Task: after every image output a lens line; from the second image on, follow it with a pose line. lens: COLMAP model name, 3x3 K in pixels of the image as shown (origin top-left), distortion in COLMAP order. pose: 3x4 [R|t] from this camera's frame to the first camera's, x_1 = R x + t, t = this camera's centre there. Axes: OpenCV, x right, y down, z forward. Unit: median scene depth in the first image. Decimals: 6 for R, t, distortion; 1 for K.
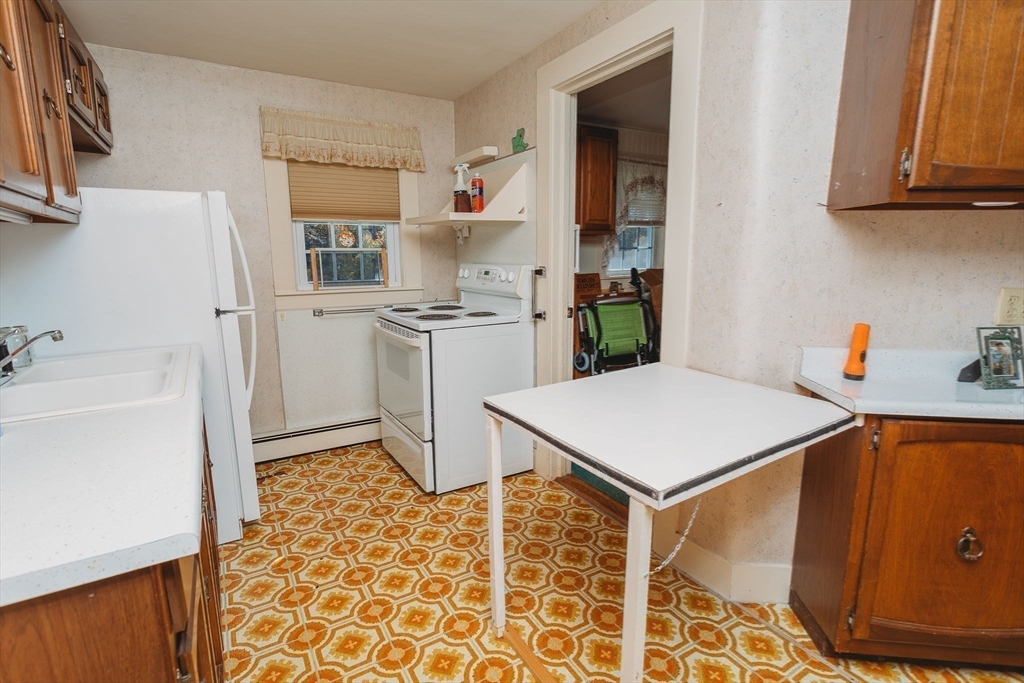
lens RADIAL K [[494.8, 0, 514.1], [0, 494.8, 341.1], [0, 0, 1]] dist [0.003871, 0.001044]
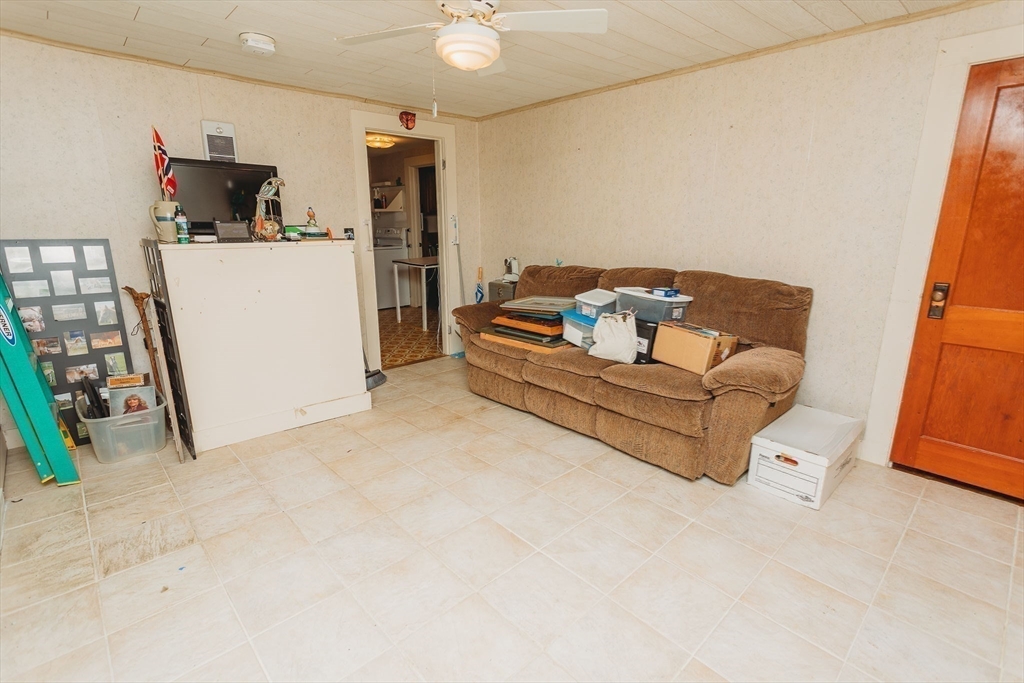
lens RADIAL K [[494.8, 0, 513.9], [0, 494.8, 344.6], [0, 0, 1]] dist [0.003871, 0.001044]
pose [[0.978062, -0.046803, 0.202990, 0.031375], [0.032120, 0.996663, 0.075038, 0.282921], [-0.205825, -0.066871, 0.976301, -1.704105]]
